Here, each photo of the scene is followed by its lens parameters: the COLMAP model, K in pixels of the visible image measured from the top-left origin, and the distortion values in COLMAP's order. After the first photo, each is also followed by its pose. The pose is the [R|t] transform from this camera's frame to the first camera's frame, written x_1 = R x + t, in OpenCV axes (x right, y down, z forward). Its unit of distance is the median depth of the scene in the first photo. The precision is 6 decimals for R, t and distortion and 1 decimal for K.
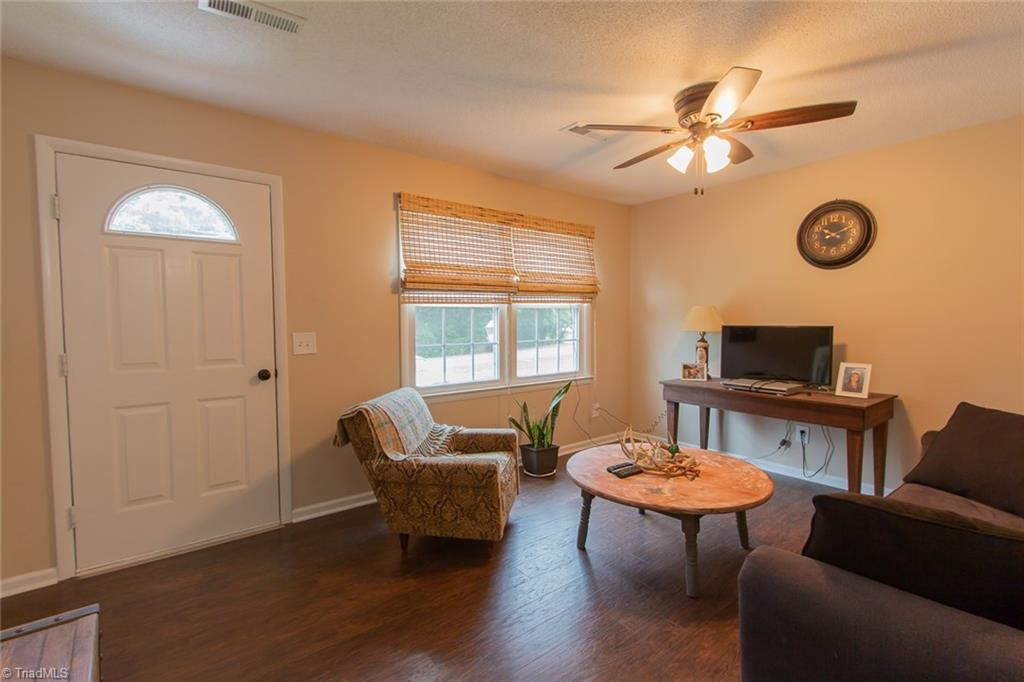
lens RADIAL K [[474.0, 0, 512.0], [0, 474.0, 344.5], [0, 0, 1]] dist [-0.001233, -0.000248]
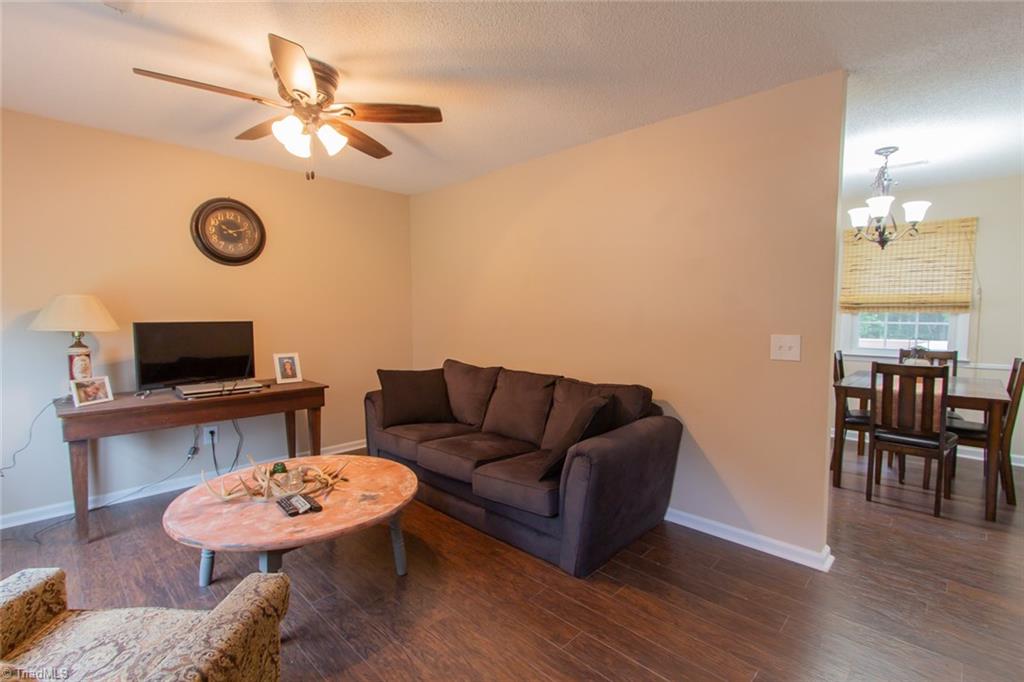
lens RADIAL K [[468.1, 0, 515.4], [0, 468.1, 343.2], [0, 0, 1]] dist [0.001023, 0.000309]
pose [[-0.144199, -0.059359, 0.987767, -0.479466], [0.050932, 0.996431, 0.067315, -0.033068], [-0.988237, 0.060016, -0.140661, 0.620388]]
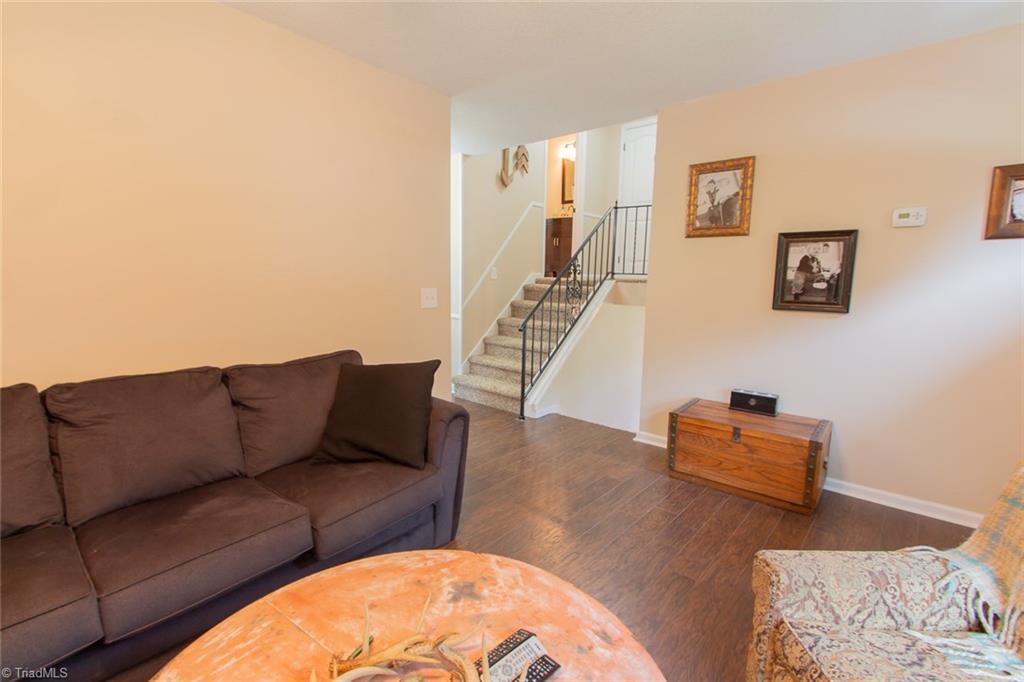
lens RADIAL K [[465.1, 0, 511.8], [0, 465.1, 344.4], [0, 0, 1]] dist [0.000504, -0.000952]
pose [[-0.982521, 0.017526, -0.185325, 0.258841], [-0.020295, 0.979539, 0.200230, -0.058300], [0.185043, 0.200491, -0.962062, 1.103758]]
